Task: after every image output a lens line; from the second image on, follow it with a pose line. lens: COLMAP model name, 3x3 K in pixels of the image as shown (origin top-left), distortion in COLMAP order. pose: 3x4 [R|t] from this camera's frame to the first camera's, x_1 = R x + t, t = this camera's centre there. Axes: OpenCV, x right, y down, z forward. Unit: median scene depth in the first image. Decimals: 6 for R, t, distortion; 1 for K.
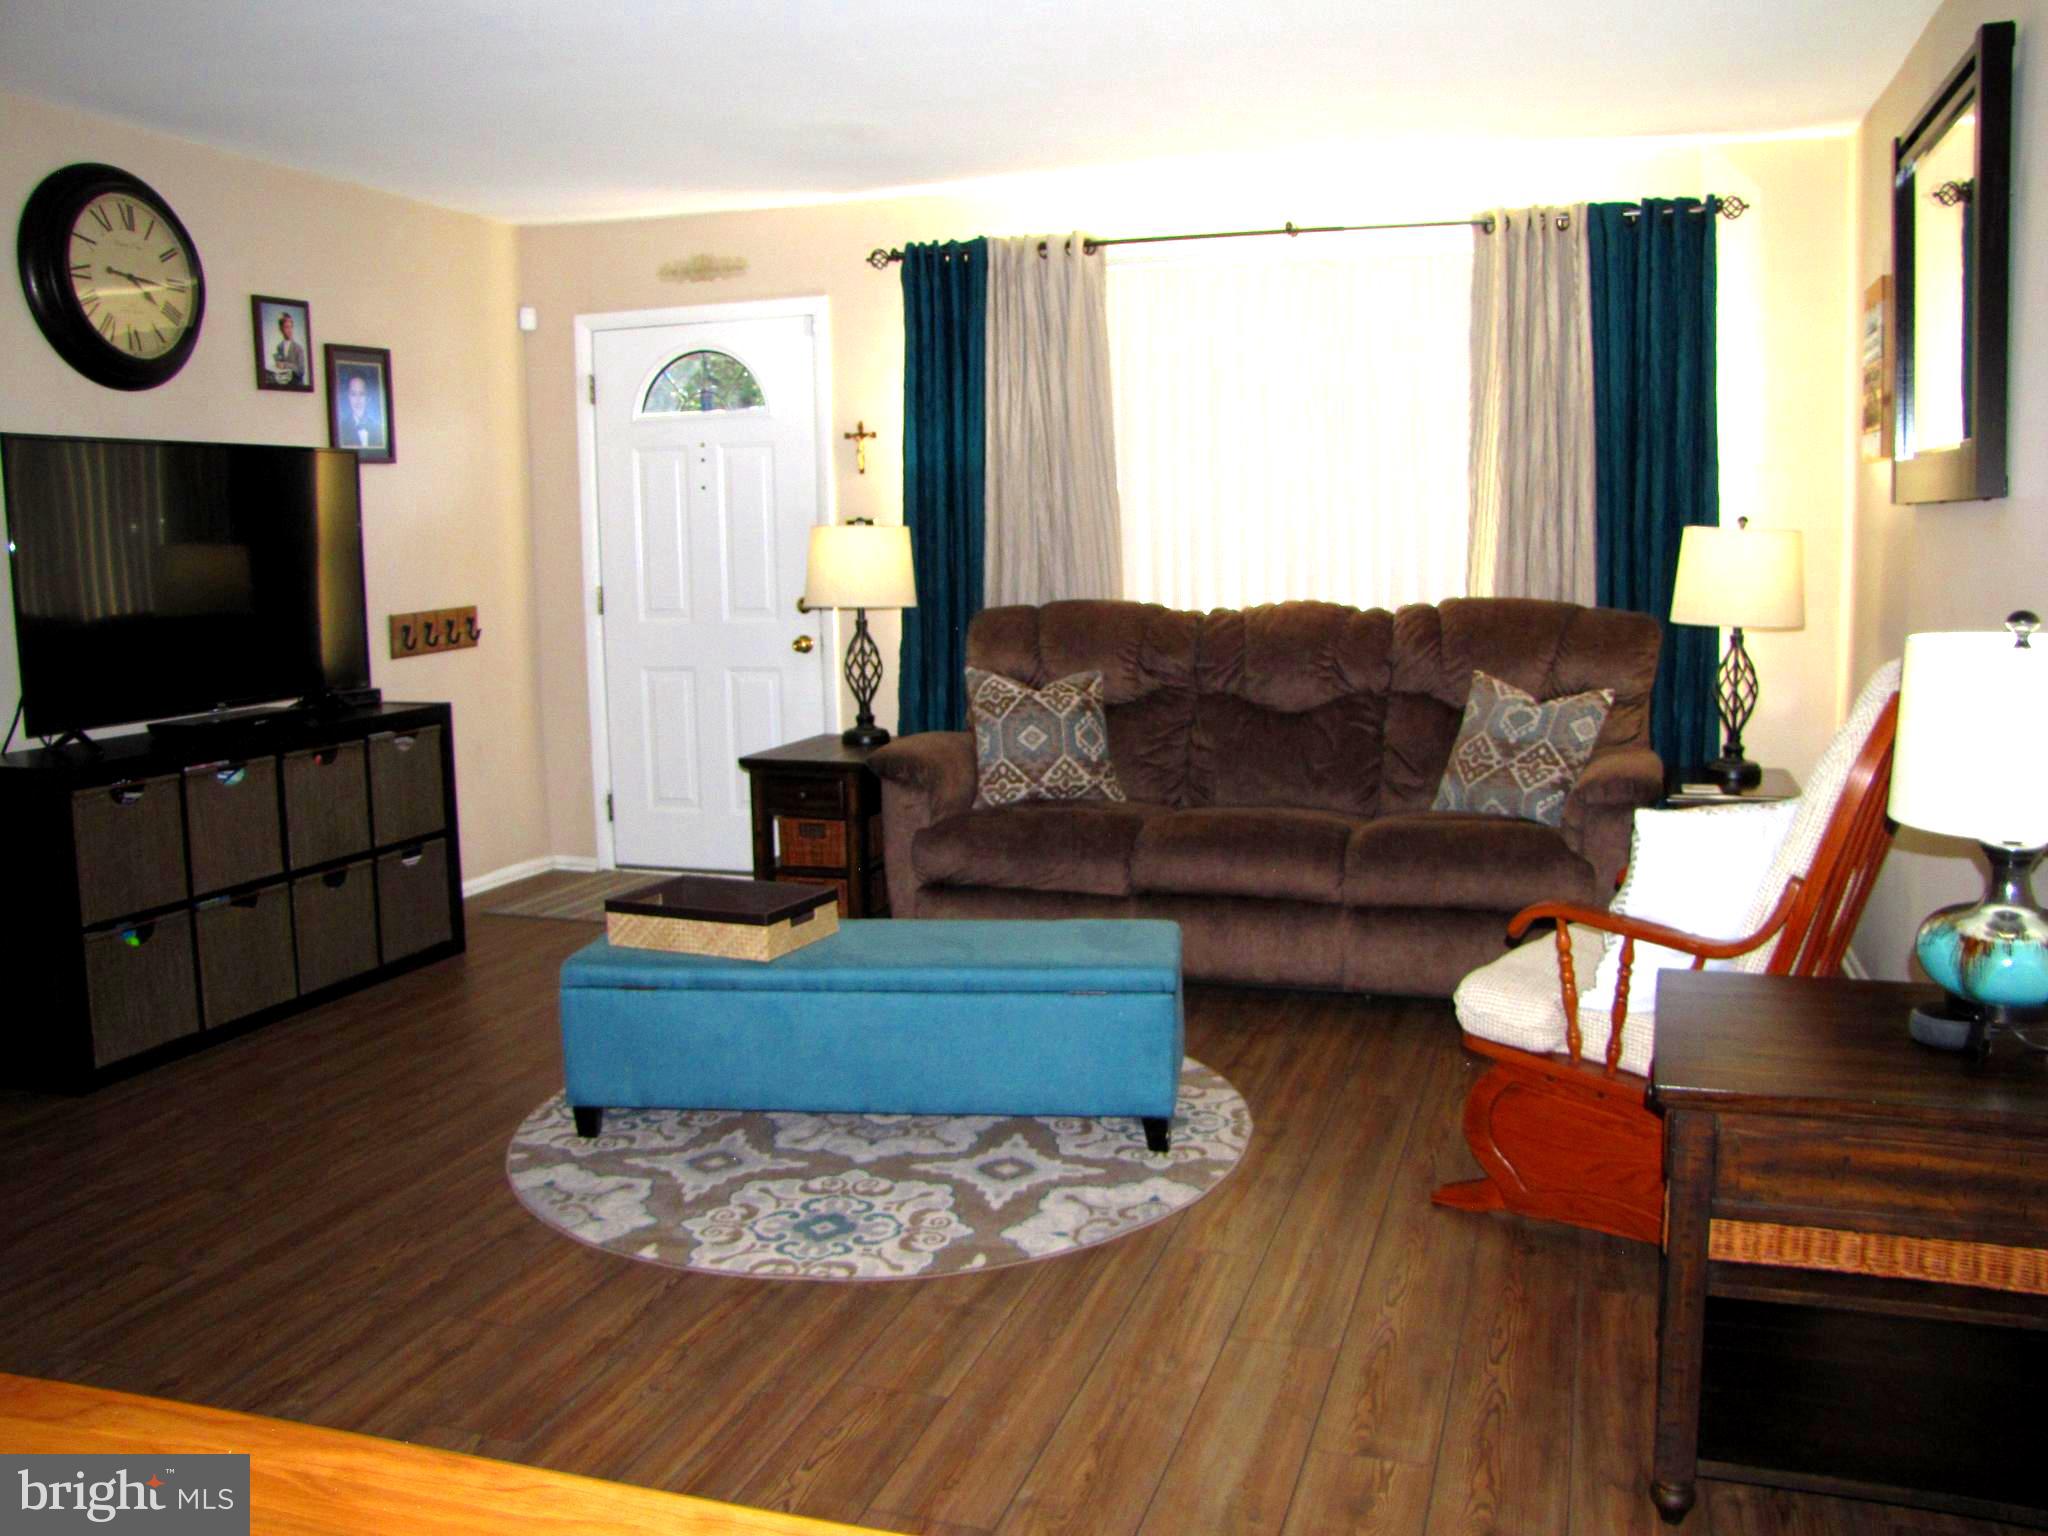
lens RADIAL K [[1740.1, 0, 1024.5], [0, 1740.1, 765.5], [0, 0, 1]] dist [-0.189470, 0.167071]
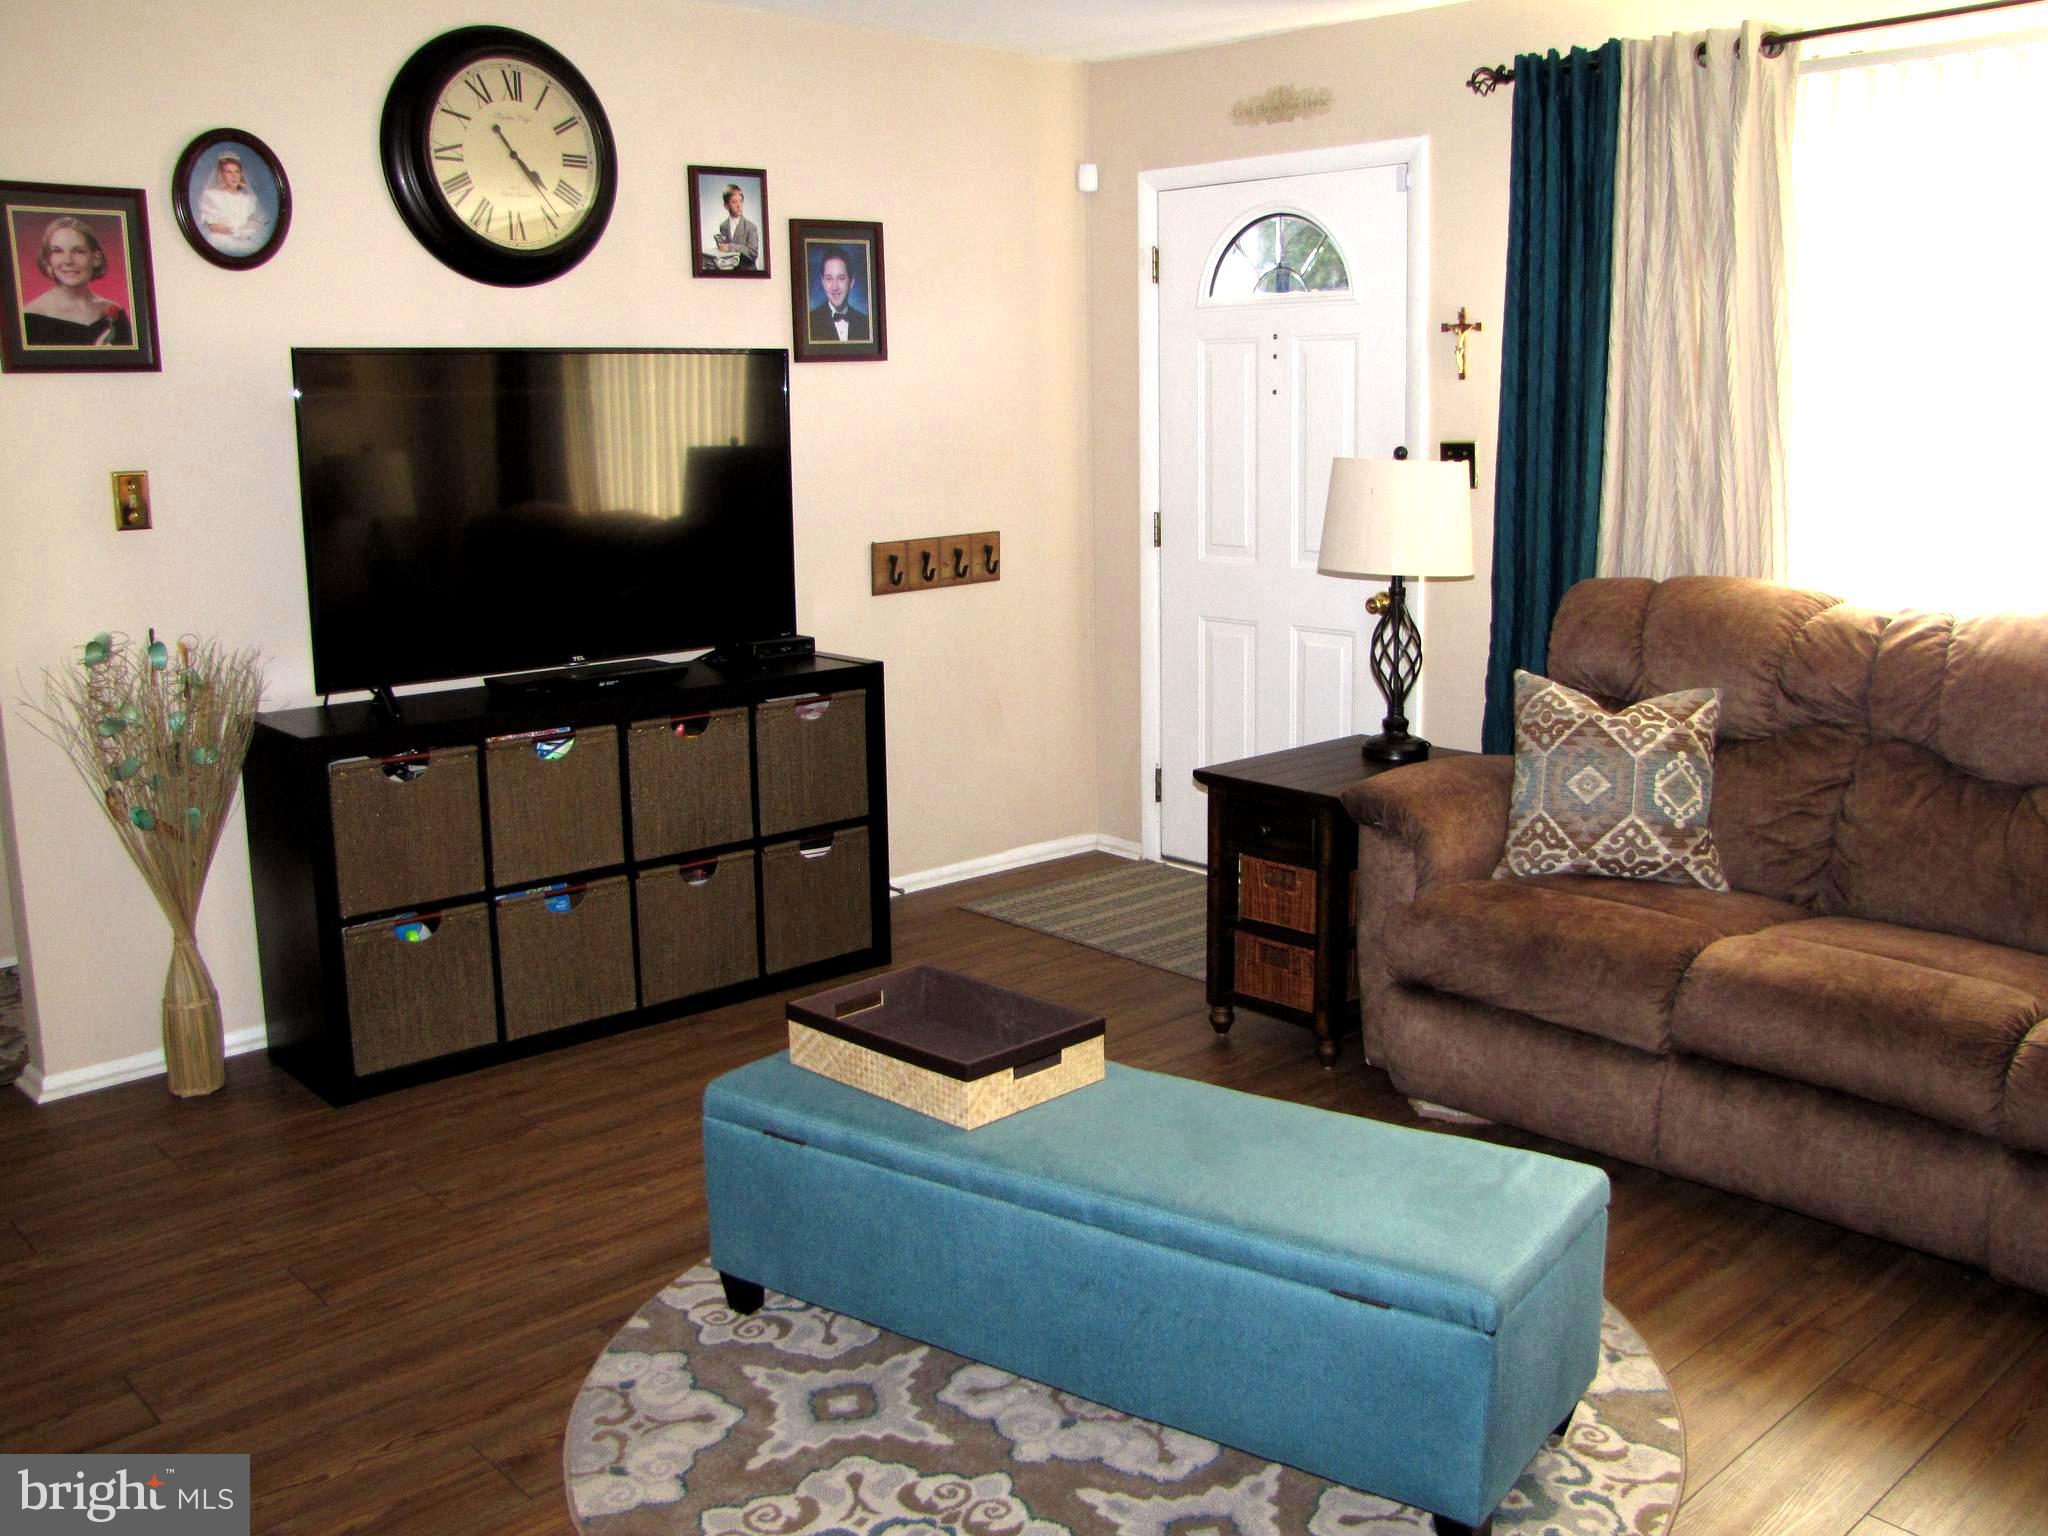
lens RADIAL K [[1833.5, 0, 1035.3], [0, 1833.5, 753.5], [0, 0, 1]] dist [-0.177490, 0.175371]
pose [[0.876677, 0.096412, -0.471320, 0.146342], [-0.068116, 0.994719, 0.076779, -0.067285], [0.476233, -0.035206, 0.878614, 0.274888]]
